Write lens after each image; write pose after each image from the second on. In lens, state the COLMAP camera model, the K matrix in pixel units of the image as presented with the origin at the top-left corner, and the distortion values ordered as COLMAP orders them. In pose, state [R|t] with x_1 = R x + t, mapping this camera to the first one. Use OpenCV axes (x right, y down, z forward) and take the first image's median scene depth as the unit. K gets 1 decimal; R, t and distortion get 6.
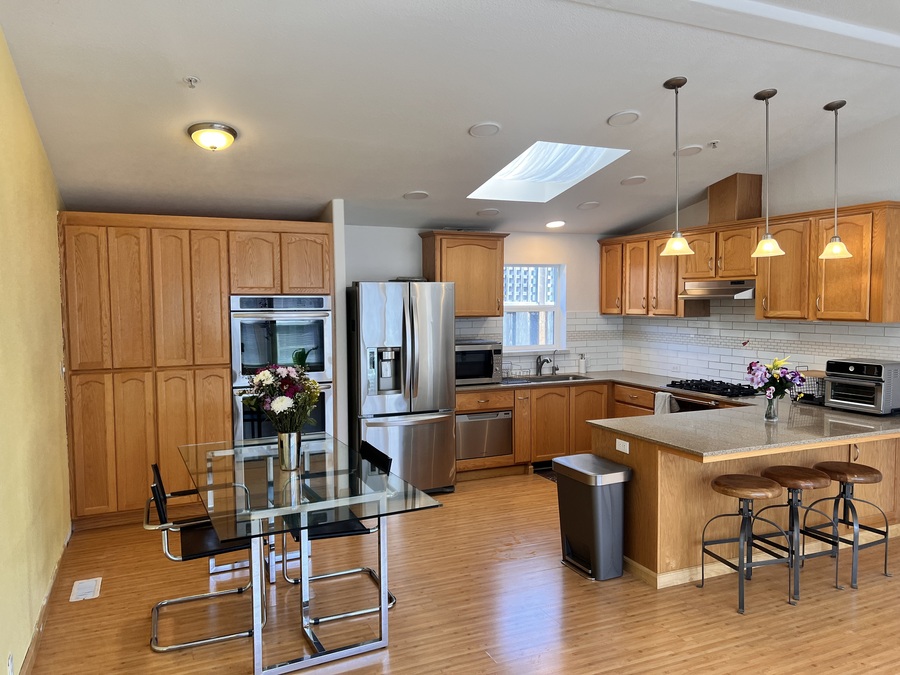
lens RADIAL K [[663.9, 0, 450.0], [0, 663.9, 337.5], [0, 0, 1]] dist [0.111989, -0.095549]
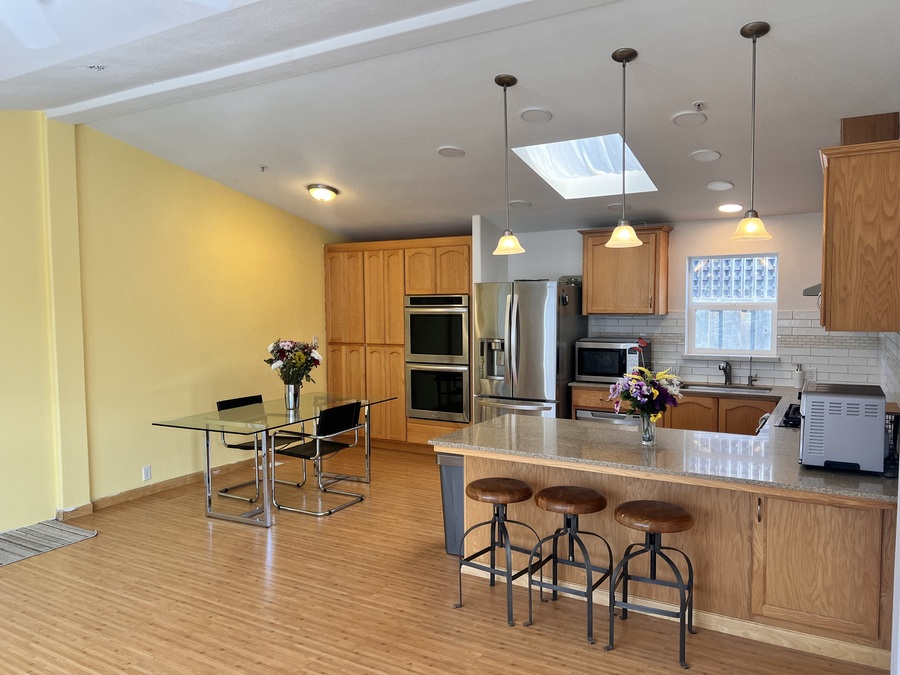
lens RADIAL K [[663.9, 0, 450.0], [0, 663.9, 337.5], [0, 0, 1]] dist [0.111989, -0.095549]
pose [[0.580744, 0.045465, -0.812816, 0.878252], [-0.039687, 0.998833, 0.027514, -0.018060], [0.813119, 0.016280, 0.581870, 0.287532]]
